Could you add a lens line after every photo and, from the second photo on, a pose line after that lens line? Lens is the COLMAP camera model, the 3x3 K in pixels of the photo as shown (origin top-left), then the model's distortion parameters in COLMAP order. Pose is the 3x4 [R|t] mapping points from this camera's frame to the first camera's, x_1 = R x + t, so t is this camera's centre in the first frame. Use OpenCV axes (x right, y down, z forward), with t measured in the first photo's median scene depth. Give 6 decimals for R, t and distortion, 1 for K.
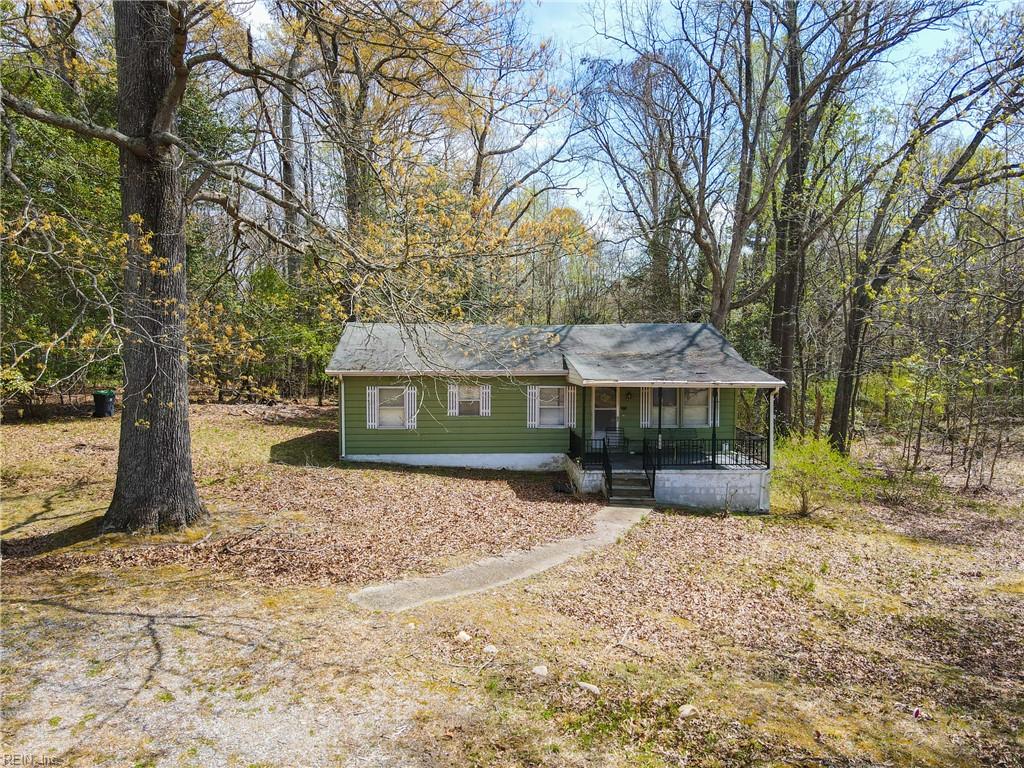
lens RADIAL K [[714.8, 0, 511.6], [0, 714.8, 383.1], [0, 0, 1]] dist [0.013860, 0.000653]
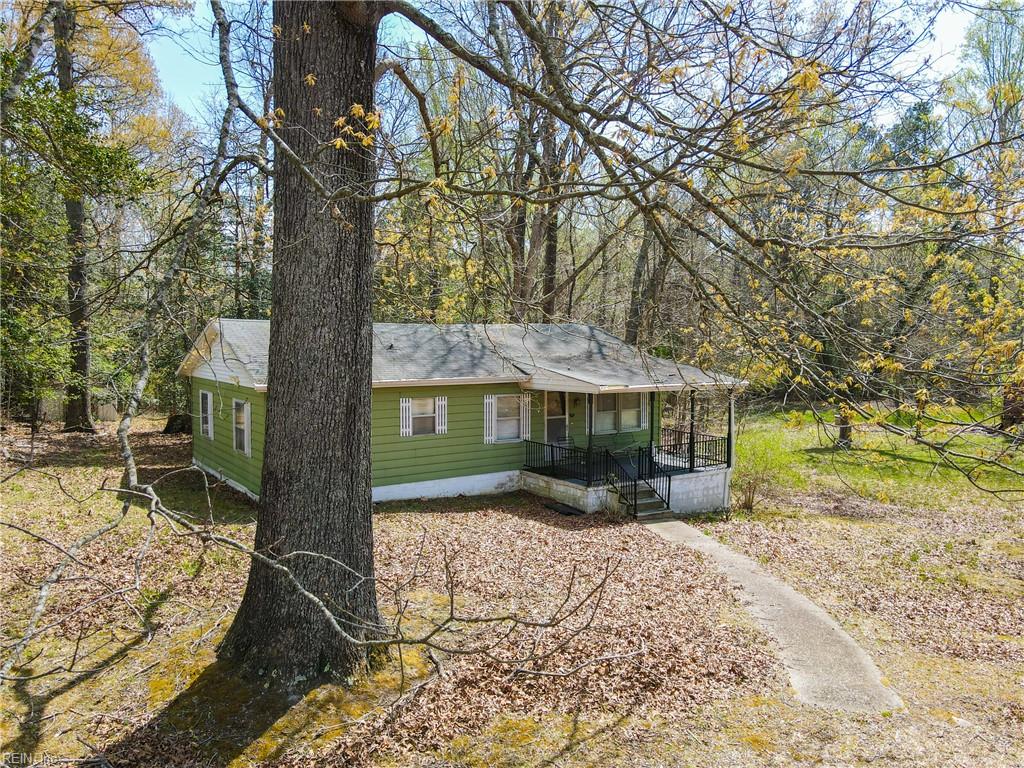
lens RADIAL K [[714.8, 0, 511.9], [0, 714.8, 383.5], [0, 0, 1]] dist [0.013860, 0.000653]
pose [[0.863969, -0.029254, 0.502695, -0.380041], [0.031795, 0.999488, 0.003519, -0.012222], [-0.502541, 0.012943, 0.864457, 0.244232]]
